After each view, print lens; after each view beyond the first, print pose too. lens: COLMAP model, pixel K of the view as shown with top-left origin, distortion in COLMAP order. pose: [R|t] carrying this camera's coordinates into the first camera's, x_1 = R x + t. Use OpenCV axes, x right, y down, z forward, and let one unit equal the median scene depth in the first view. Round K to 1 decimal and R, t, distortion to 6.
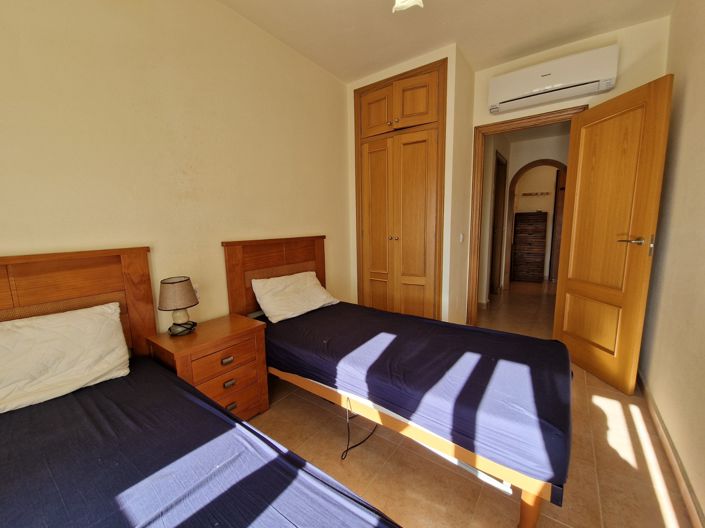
lens RADIAL K [[288.2, 0, 350.4], [0, 288.2, 263.3], [0, 0, 1]] dist [-0.001010, -0.003499]
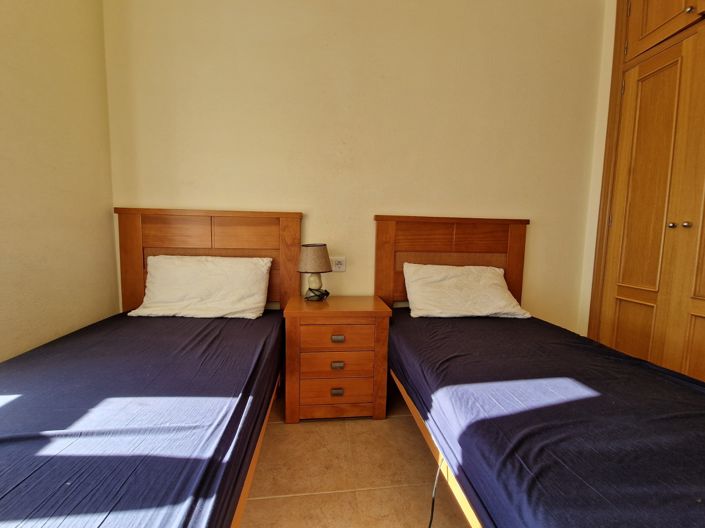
lens RADIAL K [[288.2, 0, 350.4], [0, 288.2, 263.3], [0, 0, 1]] dist [-0.001010, -0.003499]
pose [[0.684416, 0.099840, -0.722224, 0.172412], [-0.131724, 0.991211, 0.012197, 0.073395], [0.717094, 0.086786, 0.691552, 0.312191]]
